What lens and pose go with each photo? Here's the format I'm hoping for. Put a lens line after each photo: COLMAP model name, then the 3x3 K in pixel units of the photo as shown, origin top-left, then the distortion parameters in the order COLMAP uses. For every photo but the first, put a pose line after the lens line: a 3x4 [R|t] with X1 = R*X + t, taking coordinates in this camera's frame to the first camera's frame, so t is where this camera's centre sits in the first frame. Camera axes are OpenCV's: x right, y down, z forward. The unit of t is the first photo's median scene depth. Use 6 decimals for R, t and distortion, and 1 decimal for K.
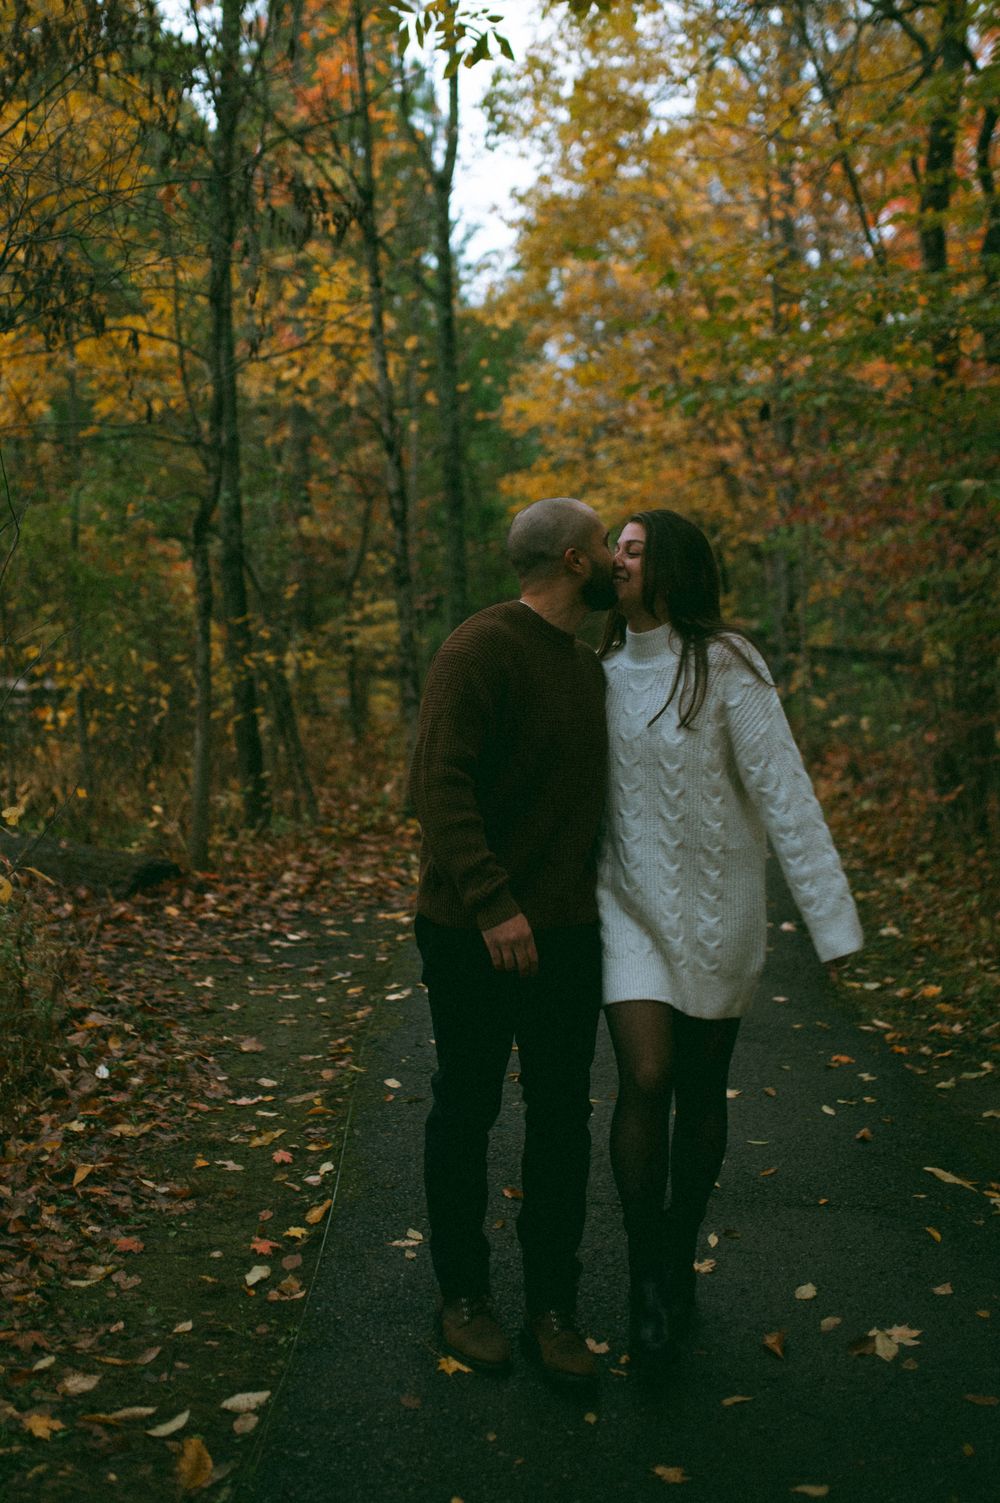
lens RADIAL K [[1652.4, 0, 496.8], [0, 1652.4, 797.6], [0, 0, 1]] dist [-0.013769, 0.069558]
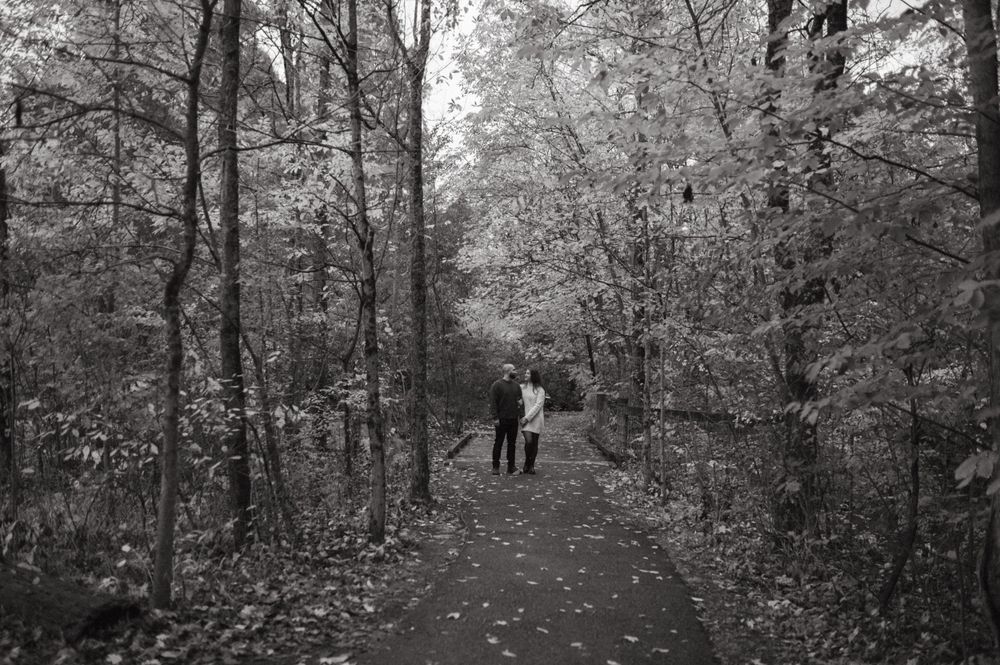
lens RADIAL K [[940.2, 0, 500.0], [0, 940.2, 332.5], [0, 0, 1]] dist [-0.001265, 0.008686]
pose [[0.998469, 0.029176, 0.047004, 0.008133], [-0.020851, 0.985438, -0.168750, -0.033933], [-0.051243, 0.167512, 0.984537, 0.348538]]
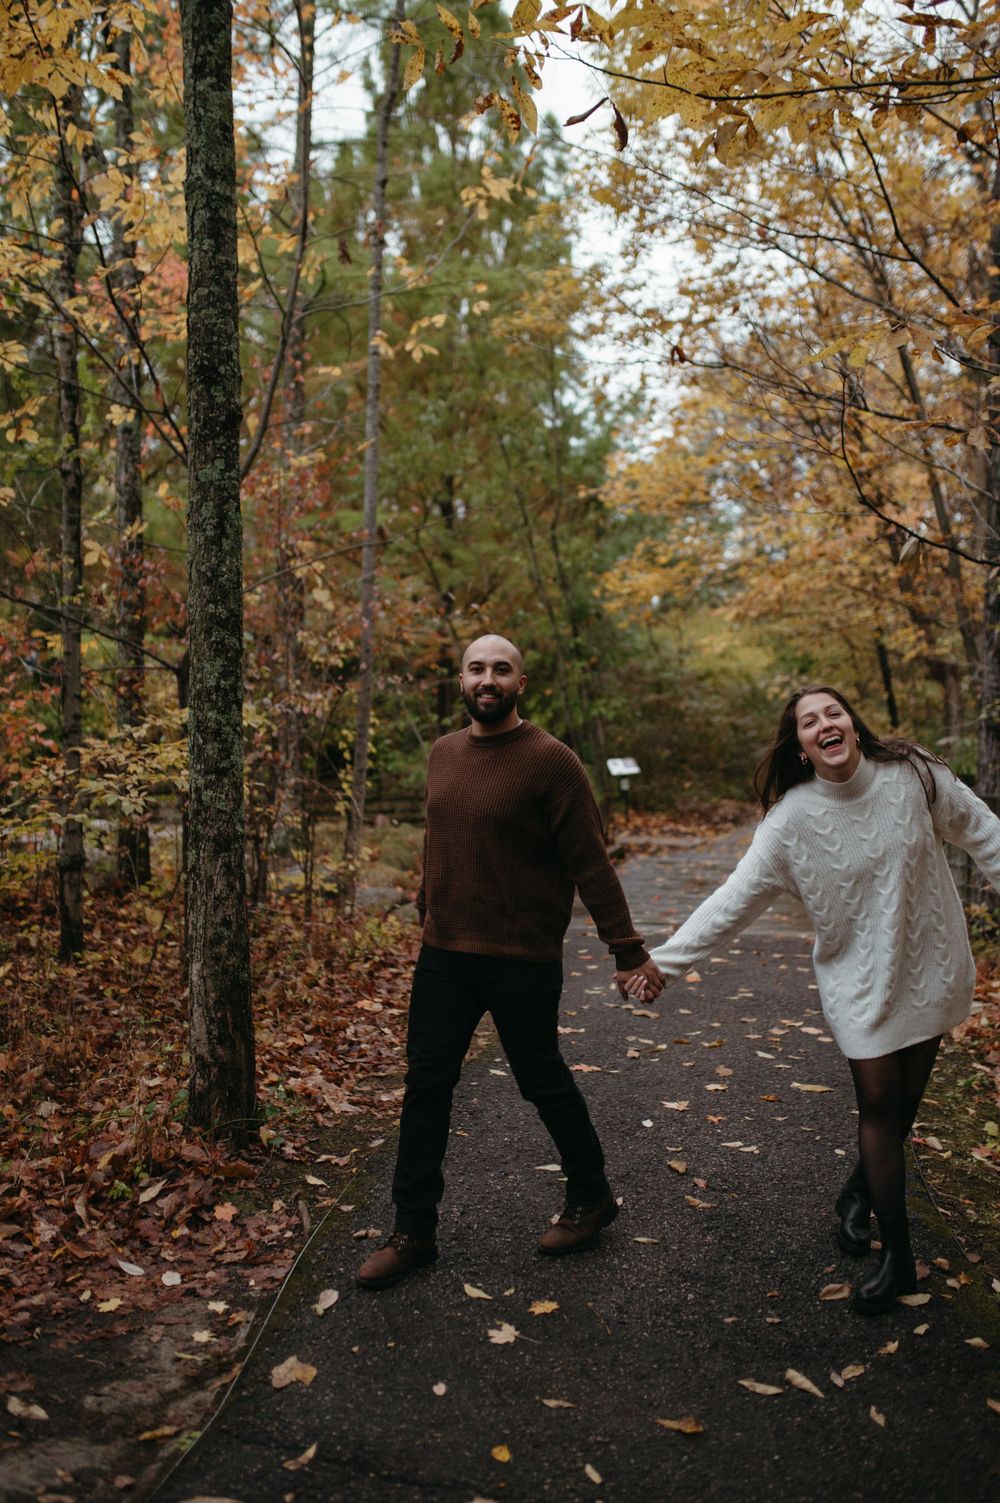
lens RADIAL K [[1413.0, 0, 501.7], [0, 1413.0, 777.1], [0, 0, 1]] dist [-0.001265, 0.008686]
pose [[0.991624, 0.025100, -0.126699, 0.092189], [-0.036638, 0.995306, -0.089578, -0.086900], [0.123856, 0.093470, 0.987888, 0.847844]]
